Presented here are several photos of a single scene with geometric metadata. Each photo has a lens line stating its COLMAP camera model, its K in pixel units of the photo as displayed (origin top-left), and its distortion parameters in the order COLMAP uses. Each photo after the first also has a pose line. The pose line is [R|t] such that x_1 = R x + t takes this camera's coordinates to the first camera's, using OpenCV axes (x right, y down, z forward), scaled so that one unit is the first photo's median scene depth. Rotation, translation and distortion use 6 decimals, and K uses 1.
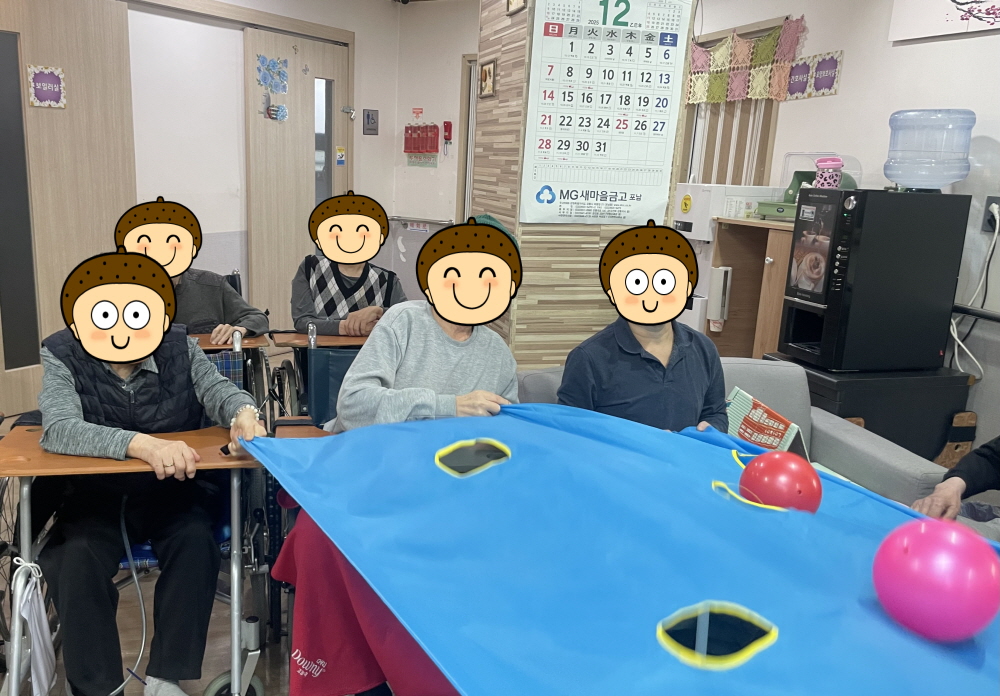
lens RADIAL K [[796.5, 0, 441.1], [0, 796.5, 347.0], [0, 0, 1]] dist [0.065585, -0.000509]
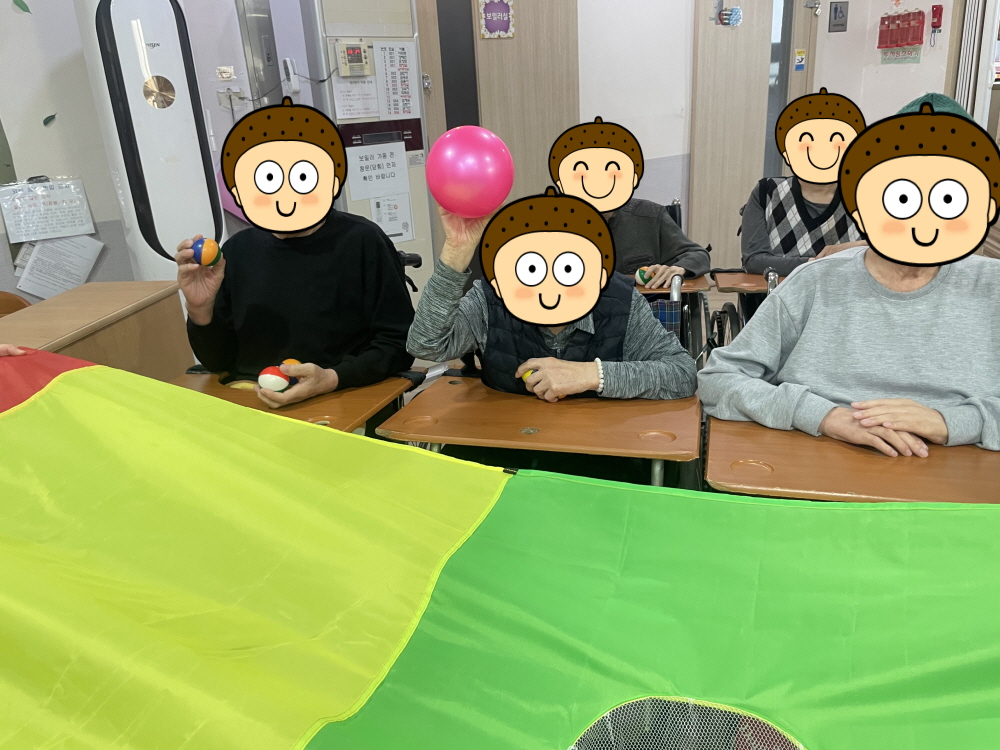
lens RADIAL K [[762.4, 0, 500.0], [0, 762.4, 375.0], [0, 0, 1]] dist [0.000827, -0.000552]
pose [[0.890167, 0.071238, -0.450030, -0.034443], [-0.009355, 0.990351, 0.138264, -0.017387], [0.455538, -0.118868, 0.882245, 0.137189]]
